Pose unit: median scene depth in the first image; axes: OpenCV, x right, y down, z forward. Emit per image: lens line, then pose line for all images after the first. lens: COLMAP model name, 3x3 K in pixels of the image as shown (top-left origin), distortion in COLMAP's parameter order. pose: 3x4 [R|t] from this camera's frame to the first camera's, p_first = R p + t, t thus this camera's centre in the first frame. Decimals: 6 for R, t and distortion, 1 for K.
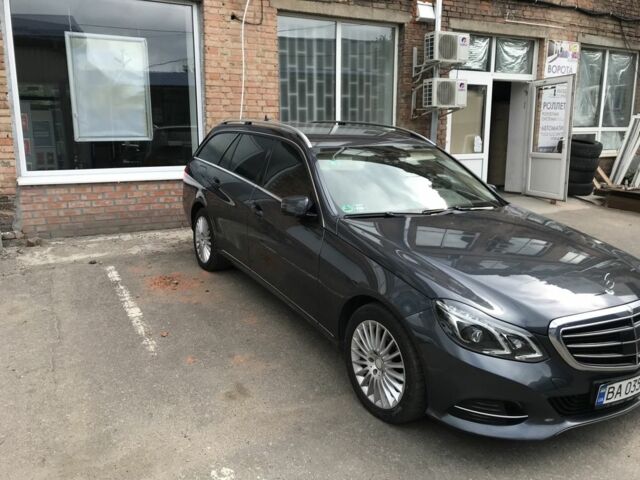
lens RADIAL K [[523.2, 0, 320.0], [0, 523.2, 240.0], [0, 0, 1]] dist [0.010027, -0.003117]
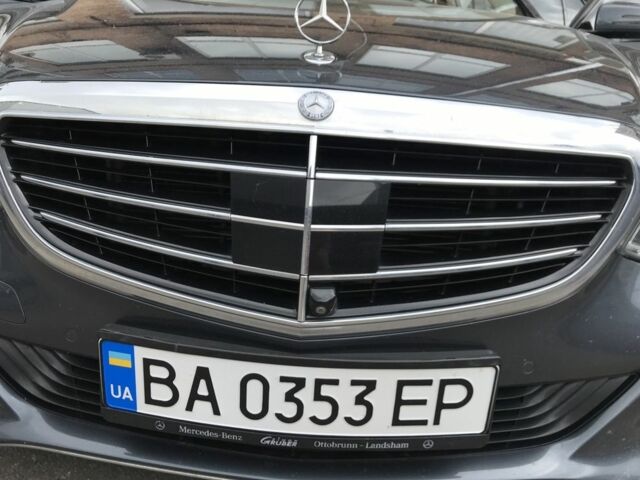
lens RADIAL K [[523.2, 0, 320.0], [0, 523.2, 240.0], [0, 0, 1]] dist [0.010027, -0.003117]
pose [[0.847043, 0.187356, -0.497410, 0.304608], [-0.156016, 0.982233, 0.104291, 0.072029], [0.508112, -0.010735, 0.861224, 0.329905]]
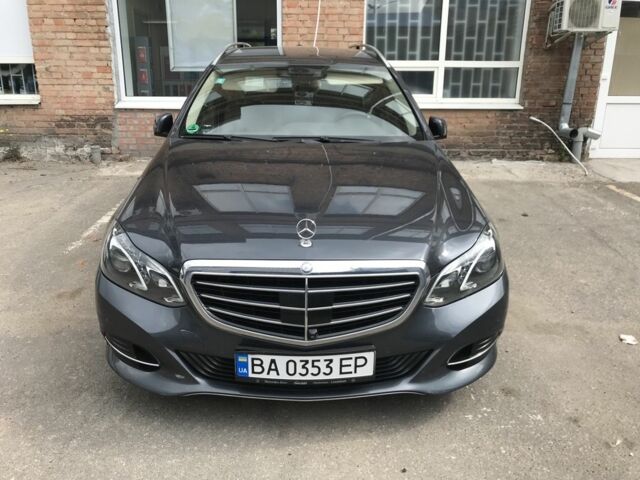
lens RADIAL K [[523.2, 0, 320.0], [0, 523.2, 240.0], [0, 0, 1]] dist [0.010027, -0.003117]
pose [[0.885005, 0.143707, -0.442847, 0.389268], [-0.101242, 0.987812, 0.118225, 0.002084], [0.454440, -0.059795, 0.888768, 0.147682]]
